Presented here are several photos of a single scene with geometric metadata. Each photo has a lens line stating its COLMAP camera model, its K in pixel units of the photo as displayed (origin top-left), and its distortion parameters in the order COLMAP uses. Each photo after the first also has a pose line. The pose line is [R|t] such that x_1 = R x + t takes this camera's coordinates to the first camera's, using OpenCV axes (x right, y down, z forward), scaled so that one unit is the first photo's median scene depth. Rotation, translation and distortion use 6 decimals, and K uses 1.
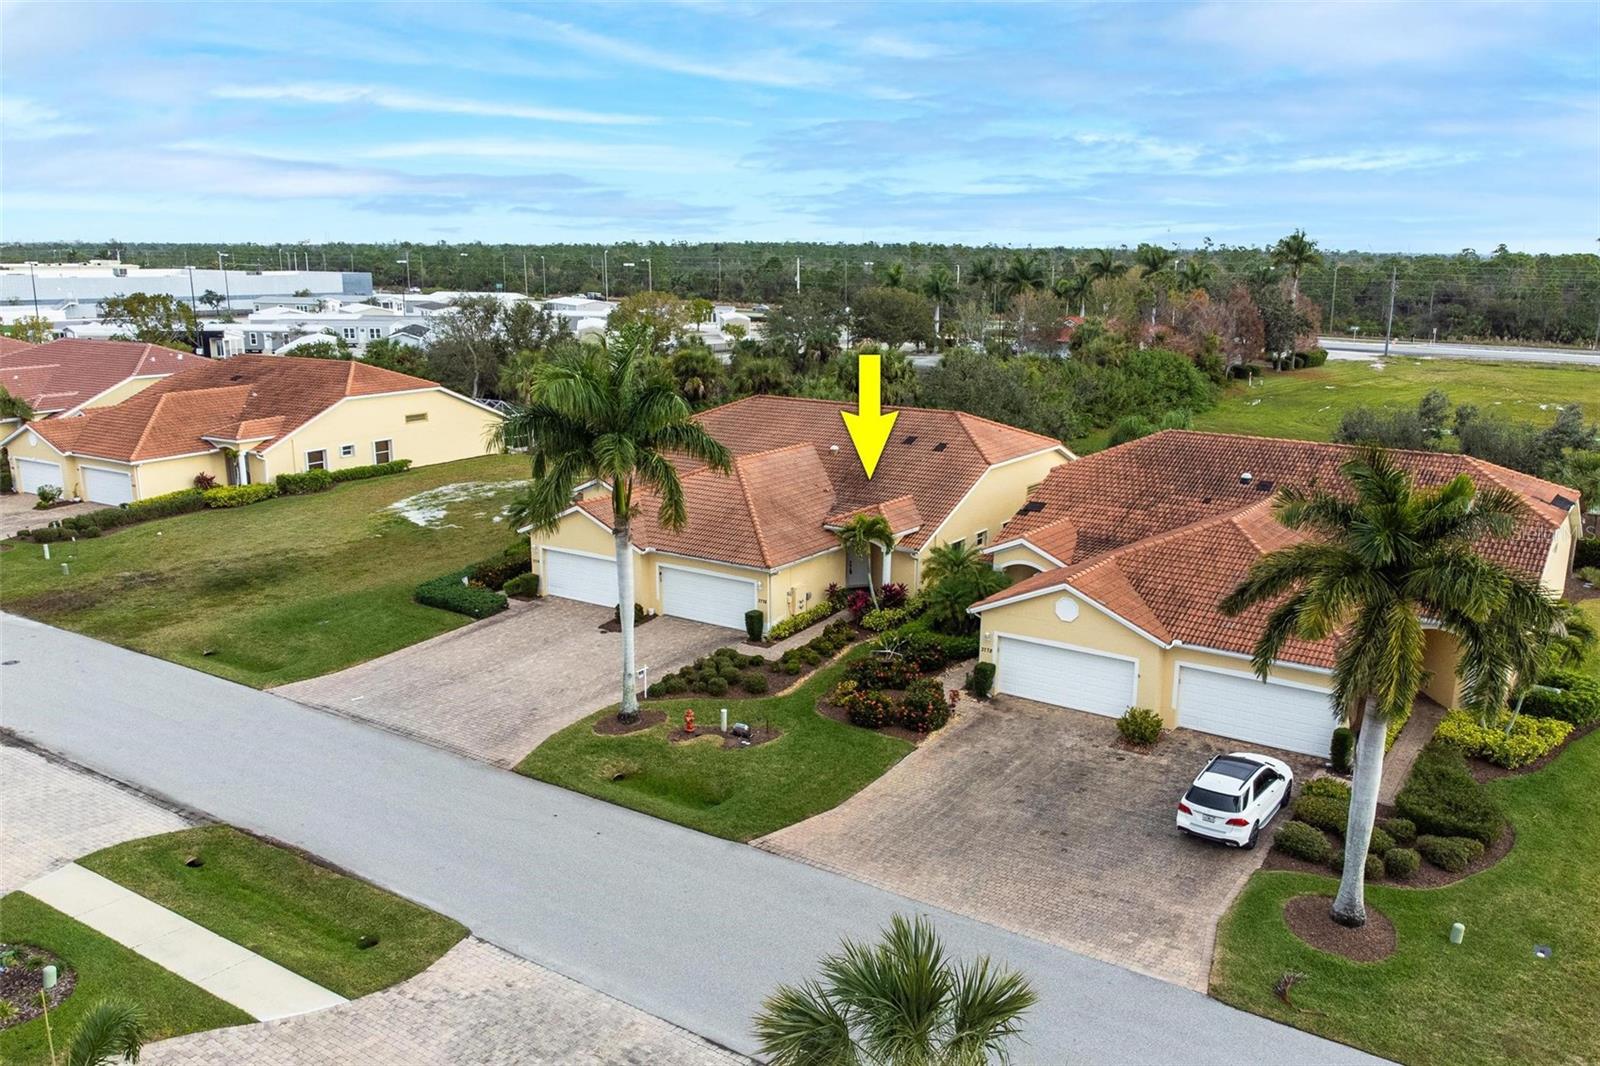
lens RADIAL K [[1331.6, 0, 800.0], [0, 1331.6, 533.0], [0, 0, 1]] dist [0.118703, -0.273219]
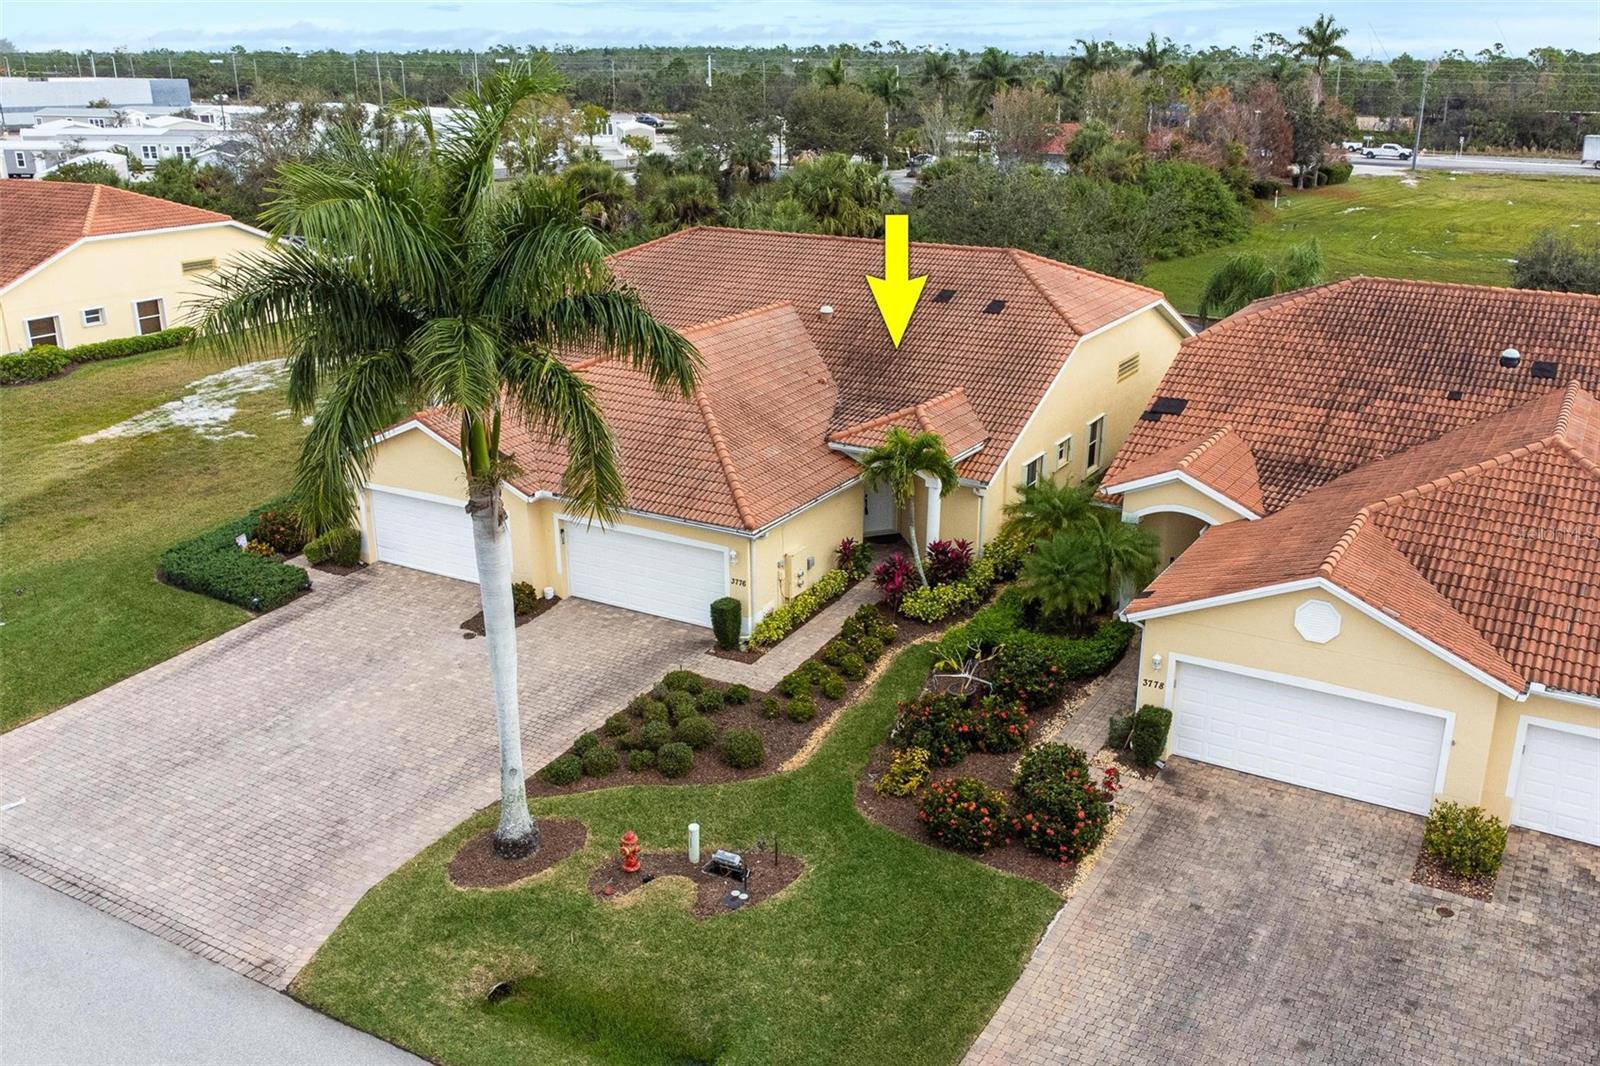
lens RADIAL K [[1422.4, 0, 831.8], [0, 1422.4, 527.5], [0, 0, 1]] dist [-0.002322, 0.002553]
pose [[0.995978, -0.029511, 0.084601, -0.035406], [0.020122, 0.993755, 0.109753, -0.037232], [-0.087312, -0.107609, 0.990352, 0.334457]]
